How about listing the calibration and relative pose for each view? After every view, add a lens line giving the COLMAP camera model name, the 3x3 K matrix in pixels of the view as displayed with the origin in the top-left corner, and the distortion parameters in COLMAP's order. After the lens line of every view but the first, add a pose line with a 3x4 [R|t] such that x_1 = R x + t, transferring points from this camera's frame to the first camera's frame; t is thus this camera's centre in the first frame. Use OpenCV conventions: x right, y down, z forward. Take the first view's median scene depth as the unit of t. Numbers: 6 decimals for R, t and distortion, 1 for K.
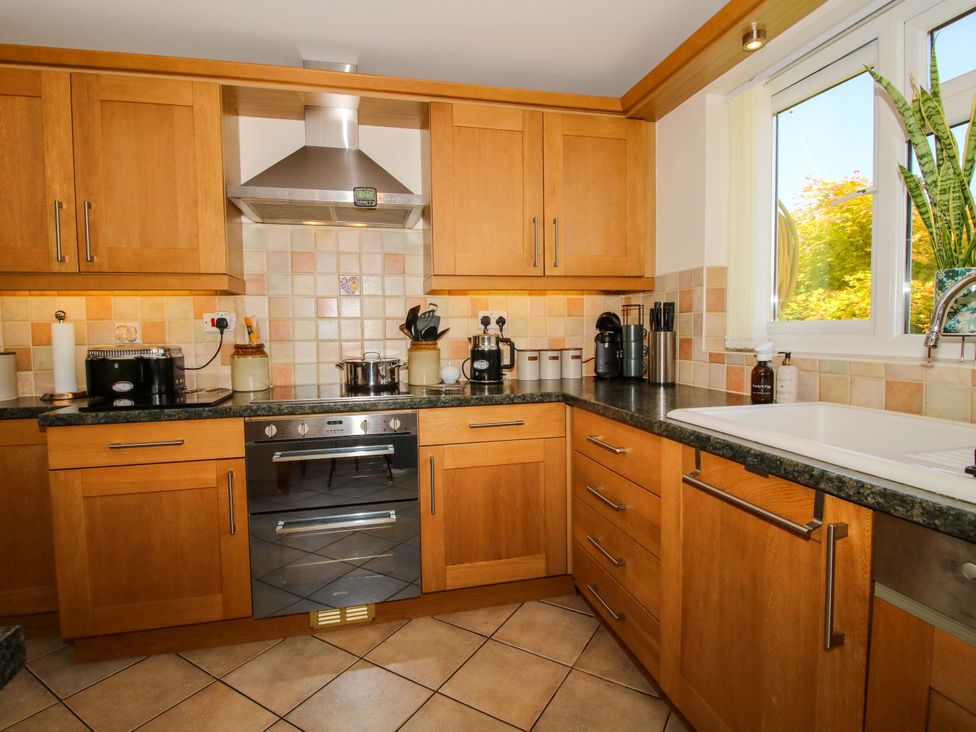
lens RADIAL K [[510.1, 0, 482.9], [0, 510.1, 360.7], [0, 0, 1]] dist [-0.009653, -0.004231]
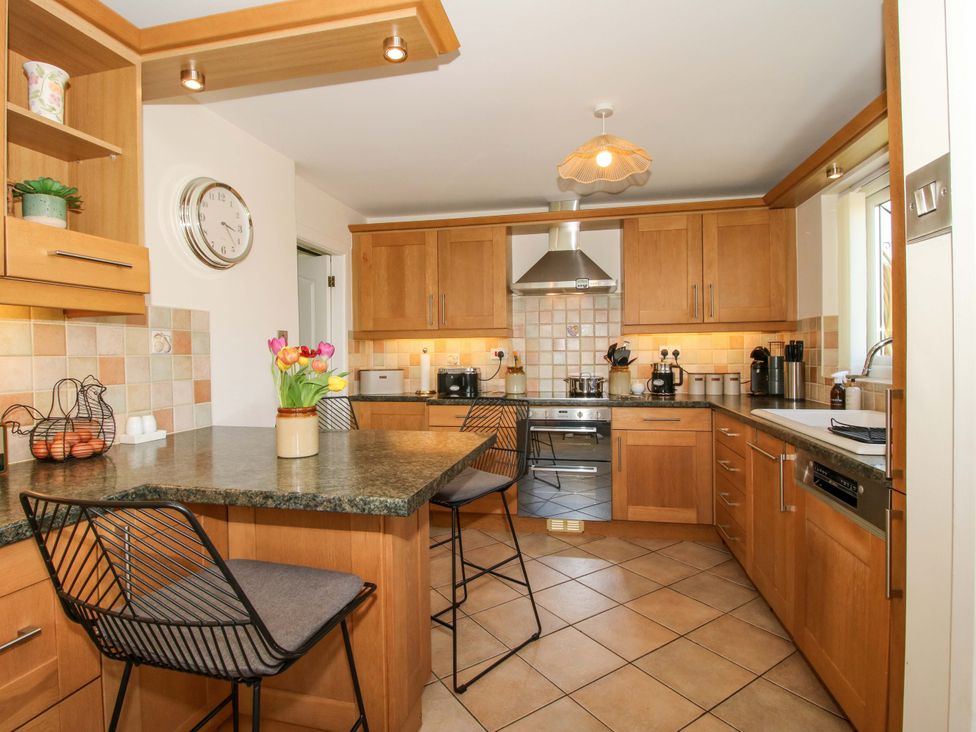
lens RADIAL K [[510.1, 0, 480.5], [0, 510.1, 359.6], [0, 0, 1]] dist [-0.009653, -0.004231]
pose [[0.908577, 0.009173, -0.417617, 0.157480], [-0.026380, 0.999023, -0.035448, 0.008486], [0.416884, 0.043224, 0.907931, -0.621561]]
